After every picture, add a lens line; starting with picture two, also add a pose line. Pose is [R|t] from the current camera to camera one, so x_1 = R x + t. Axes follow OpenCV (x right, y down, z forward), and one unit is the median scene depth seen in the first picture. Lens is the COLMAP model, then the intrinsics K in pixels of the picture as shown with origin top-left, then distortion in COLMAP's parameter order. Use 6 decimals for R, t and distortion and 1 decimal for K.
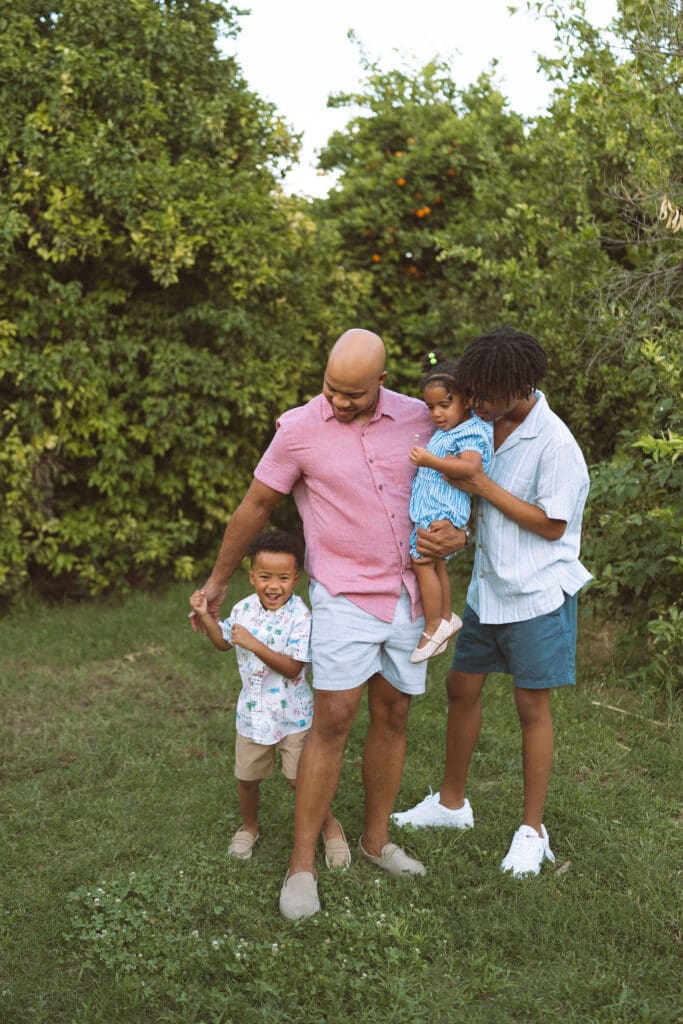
lens RADIAL K [[1140.6, 0, 283.2], [0, 1140.6, 489.6], [0, 0, 1]] dist [0.017293, -0.015729]
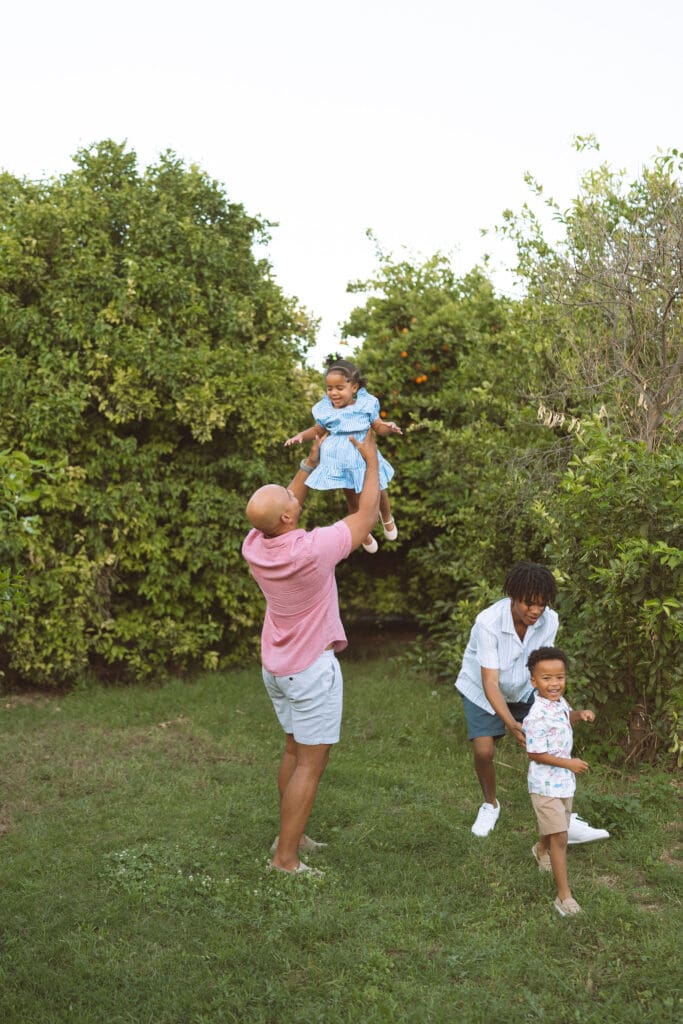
lens RADIAL K [[1077.5, 0, 335.9], [0, 1077.5, 554.1], [0, 0, 1]] dist [0.014292, 0.015986]
pose [[0.999632, 0.027022, -0.002418, 0.054623], [-0.027103, 0.998649, -0.044327, -0.000469], [0.001217, 0.044376, 0.999014, -0.219684]]
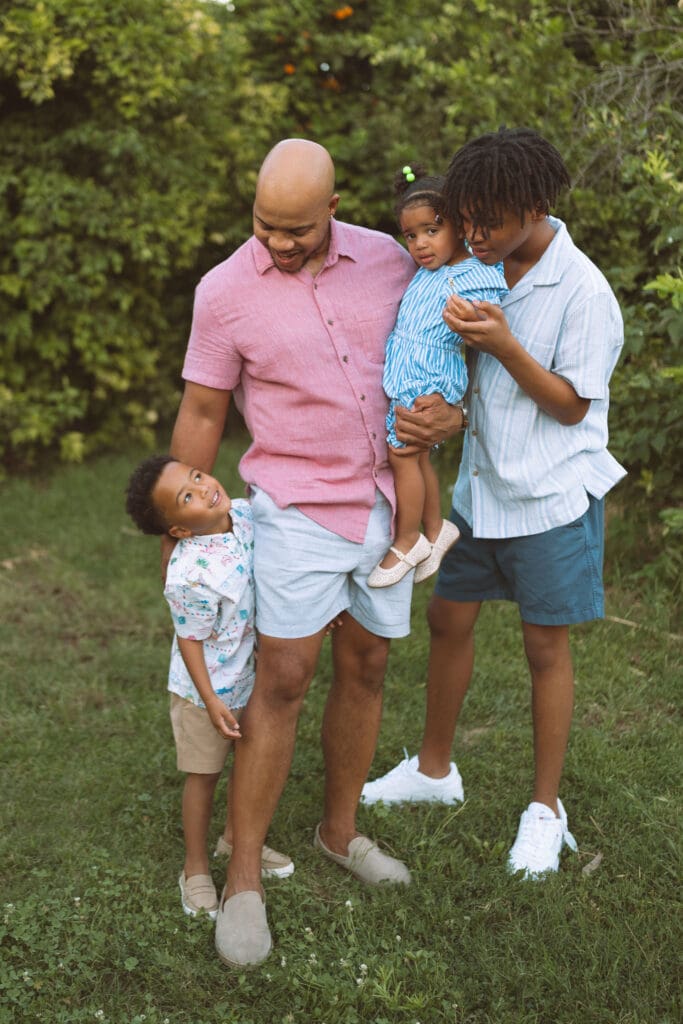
lens RADIAL K [[1247.4, 0, 230.3], [0, 1247.4, 385.8], [0, 0, 1]] dist [0.015072, 0.007866]
pose [[0.998872, -0.027718, 0.038567, -0.006376], [0.026216, 0.998898, 0.038929, -0.008022], [-0.039604, -0.037874, 0.998497, 0.099943]]
